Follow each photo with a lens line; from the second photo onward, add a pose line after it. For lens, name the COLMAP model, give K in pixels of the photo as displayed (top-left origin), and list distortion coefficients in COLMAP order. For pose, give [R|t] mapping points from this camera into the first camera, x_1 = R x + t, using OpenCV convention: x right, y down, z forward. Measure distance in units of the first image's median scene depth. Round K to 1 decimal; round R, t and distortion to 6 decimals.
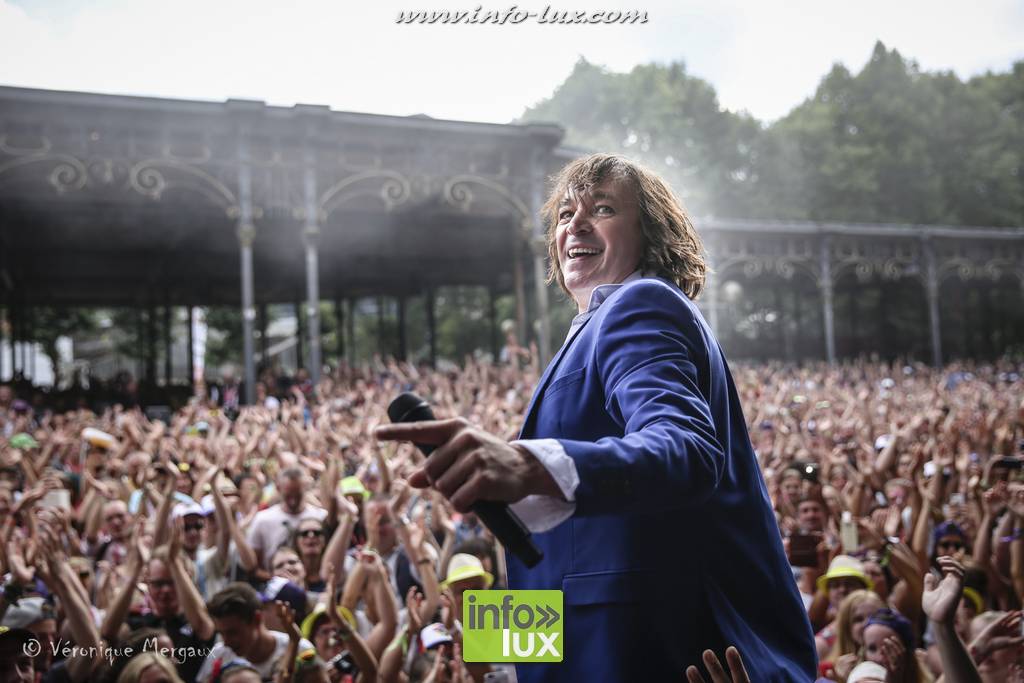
lens RADIAL K [[1067.1, 0, 512.0], [0, 1067.1, 341.5], [0, 0, 1]] dist [-0.016584, 0.154277]
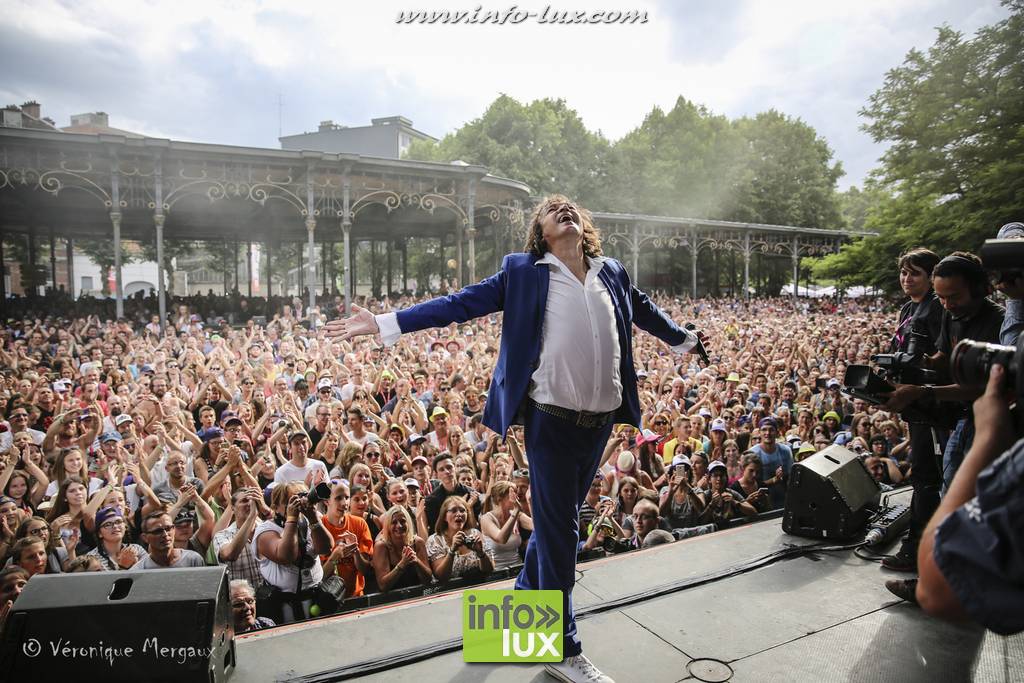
lens RADIAL K [[720.1, 0, 512.0], [0, 720.1, 341.5], [0, 0, 1]] dist [-0.024350, 0.001225]
pose [[0.995664, 0.027659, 0.088814, -0.006927], [-0.038564, 0.991592, 0.123526, -0.041902], [-0.084651, -0.126416, 0.988359, -0.162303]]
